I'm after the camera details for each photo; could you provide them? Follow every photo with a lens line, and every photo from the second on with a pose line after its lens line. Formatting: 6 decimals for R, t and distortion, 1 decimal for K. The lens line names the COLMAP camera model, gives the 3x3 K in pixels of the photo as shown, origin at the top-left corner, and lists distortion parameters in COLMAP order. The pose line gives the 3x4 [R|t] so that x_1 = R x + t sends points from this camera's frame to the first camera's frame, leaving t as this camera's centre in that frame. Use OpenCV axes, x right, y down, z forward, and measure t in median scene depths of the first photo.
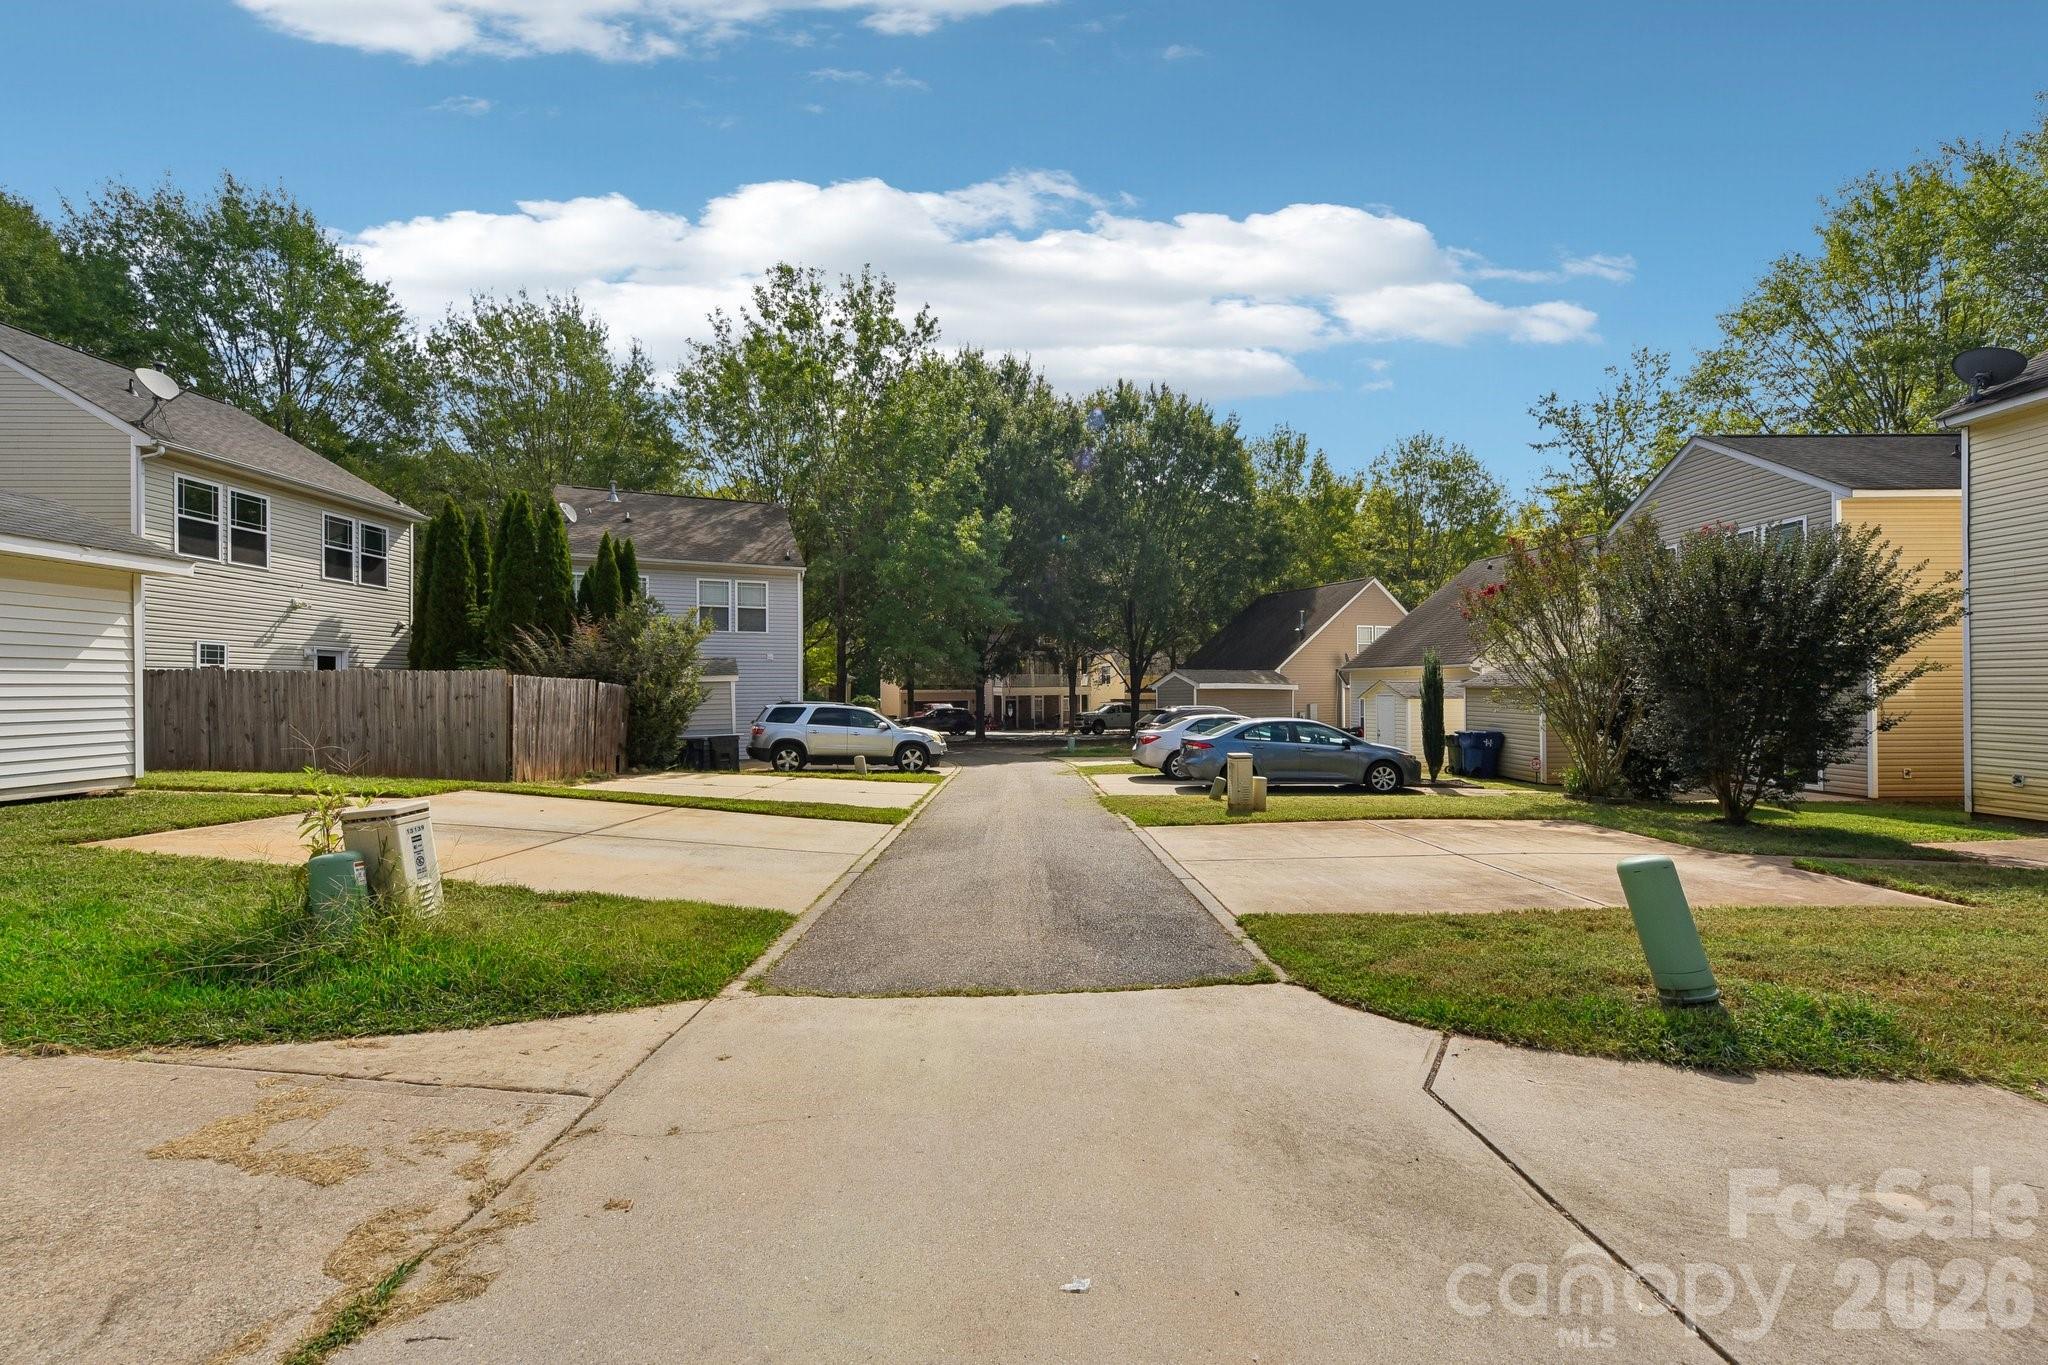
lens RADIAL K [[831.4, 0, 1024.0], [0, 831.4, 682.5], [0, 0, 1]] dist [0.002561, -0.000104]
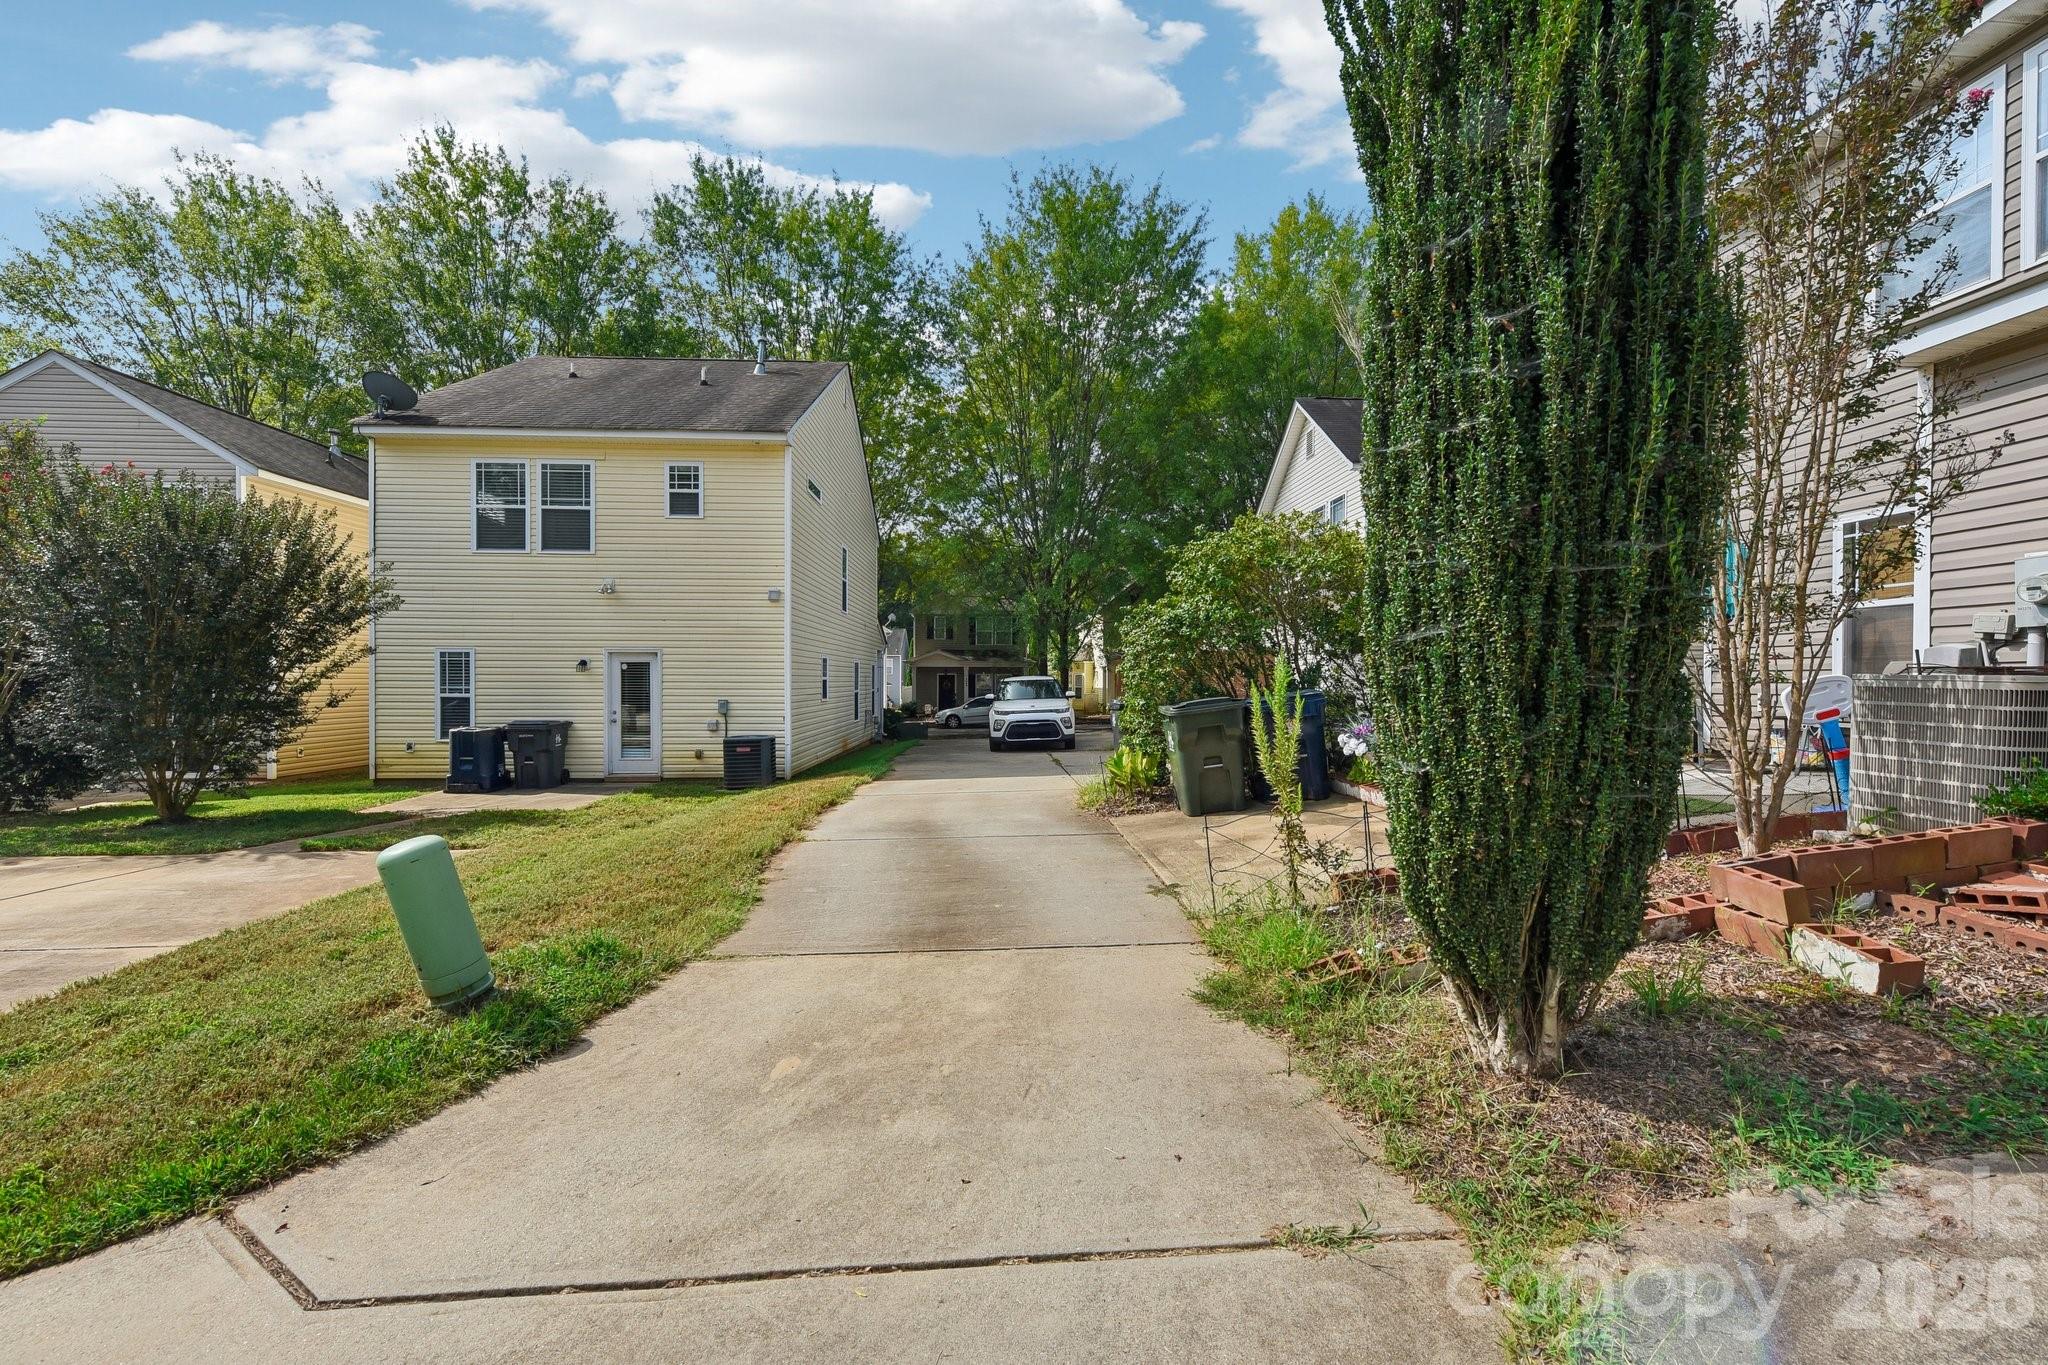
lens RADIAL K [[831.4, 0, 1024.0], [0, 831.4, 682.5], [0, 0, 1]] dist [0.002561, -0.000104]
pose [[-0.035548, 0.004852, 0.999356, -0.077222], [-0.013089, 0.999900, -0.005320, 0.052015], [-0.999282, -0.013270, -0.035481, 0.436559]]
